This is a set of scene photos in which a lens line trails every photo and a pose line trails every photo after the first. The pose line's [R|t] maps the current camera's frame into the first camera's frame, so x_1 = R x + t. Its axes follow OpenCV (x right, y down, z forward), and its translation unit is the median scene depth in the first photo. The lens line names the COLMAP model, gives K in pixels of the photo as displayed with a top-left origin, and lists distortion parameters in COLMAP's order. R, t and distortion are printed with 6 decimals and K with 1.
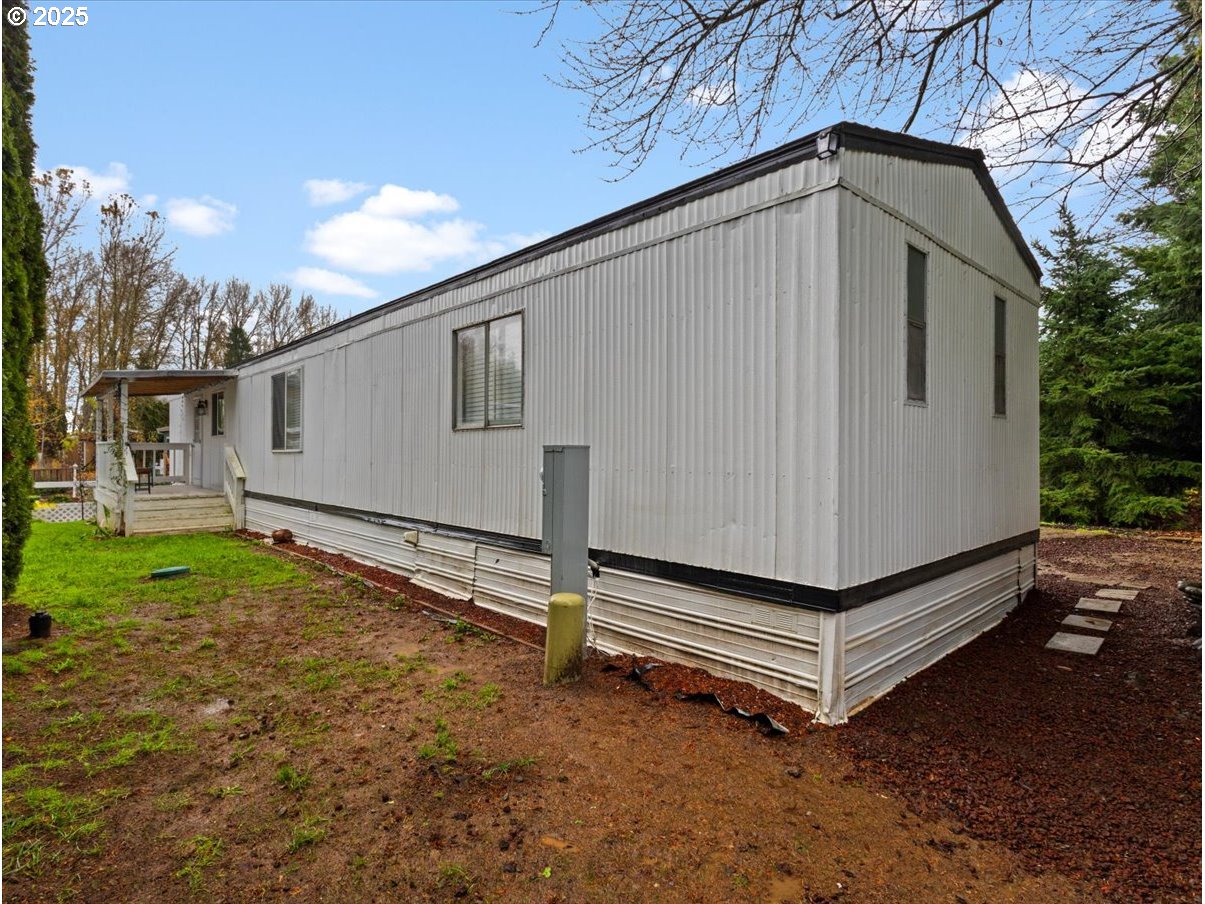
lens RADIAL K [[633.8, 0, 598.6], [0, 633.8, 452.0], [0, 0, 1]] dist [0.004964, 0.002545]
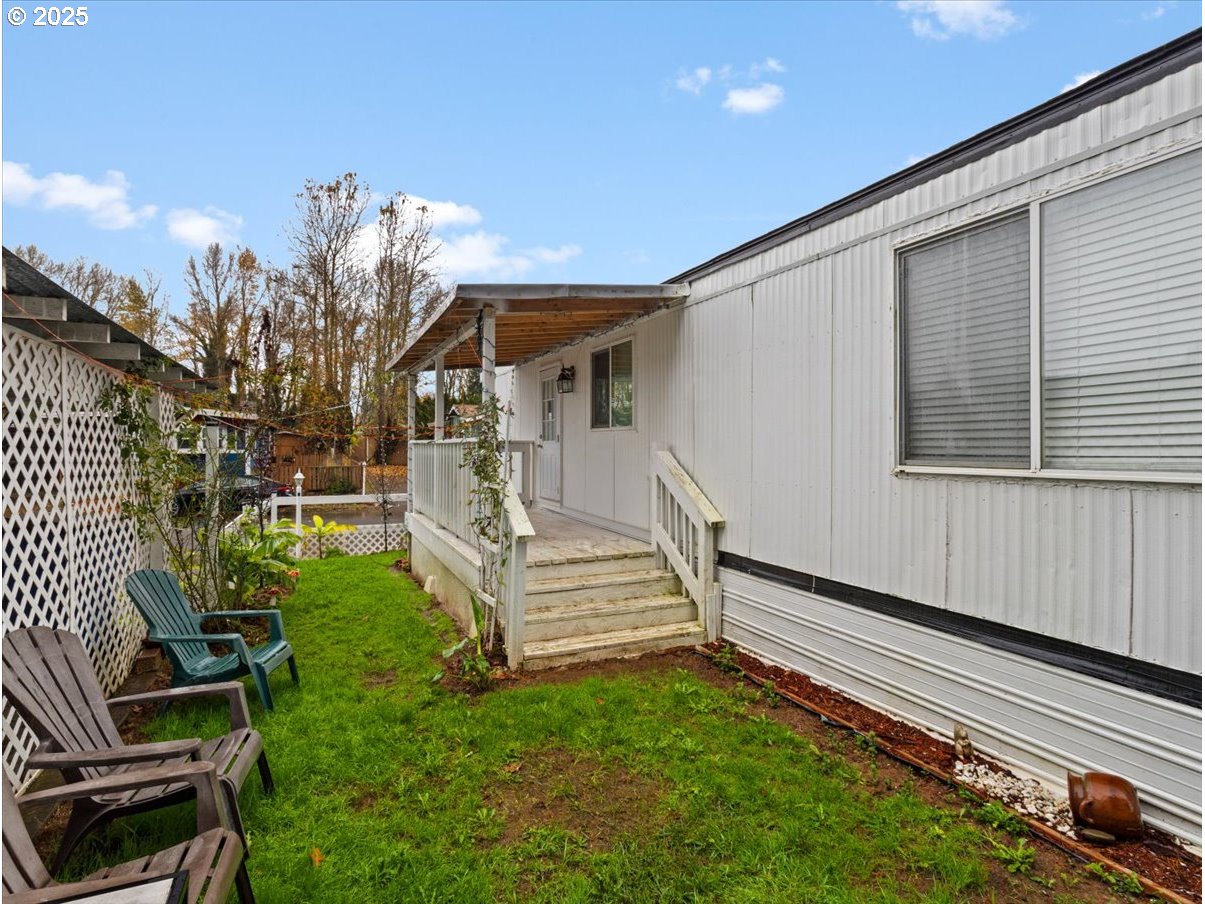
lens RADIAL K [[633.8, 0, 604.5], [0, 633.8, 450.1], [0, 0, 1]] dist [0.004964, 0.002545]
pose [[0.951341, -0.000390, -0.308139, -0.359983], [0.003418, 0.999951, 0.009287, -0.009856], [0.308121, -0.009889, 0.951296, 0.402572]]
